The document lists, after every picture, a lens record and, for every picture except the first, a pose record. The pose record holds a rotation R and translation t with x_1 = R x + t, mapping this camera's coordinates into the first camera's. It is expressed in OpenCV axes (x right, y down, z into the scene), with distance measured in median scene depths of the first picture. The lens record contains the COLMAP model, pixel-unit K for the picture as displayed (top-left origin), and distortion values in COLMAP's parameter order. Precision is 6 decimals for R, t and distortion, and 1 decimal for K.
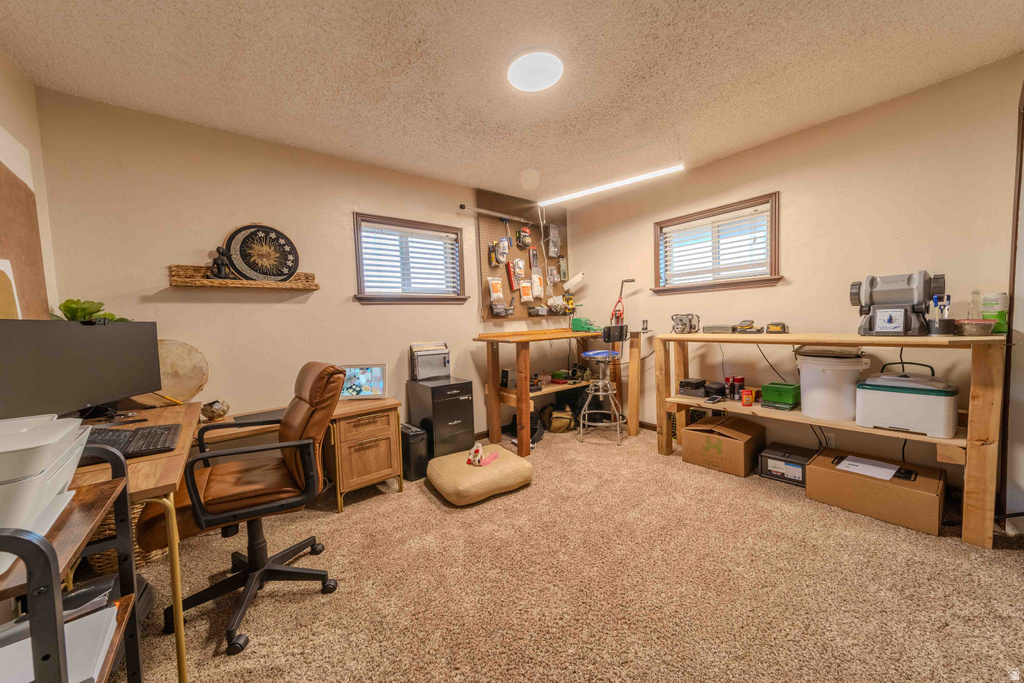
lens RADIAL K [[358.7, 0, 506.4], [0, 358.7, 341.9], [0, 0, 1]] dist [0.008836, -0.000469]
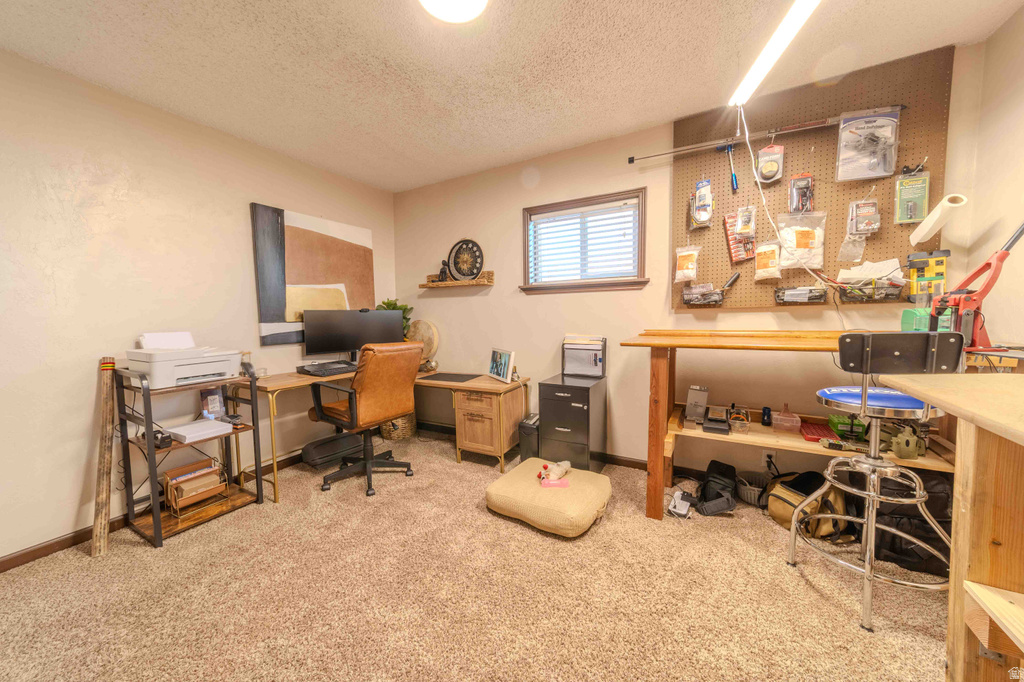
lens RADIAL K [[358.7, 0, 506.4], [0, 358.7, 341.4], [0, 0, 1]] dist [0.008836, -0.000469]
pose [[0.379638, 0.104004, -0.919270, 0.617655], [-0.049964, 0.994516, 0.091883, -0.064691], [0.923785, 0.011048, 0.382752, 0.569609]]
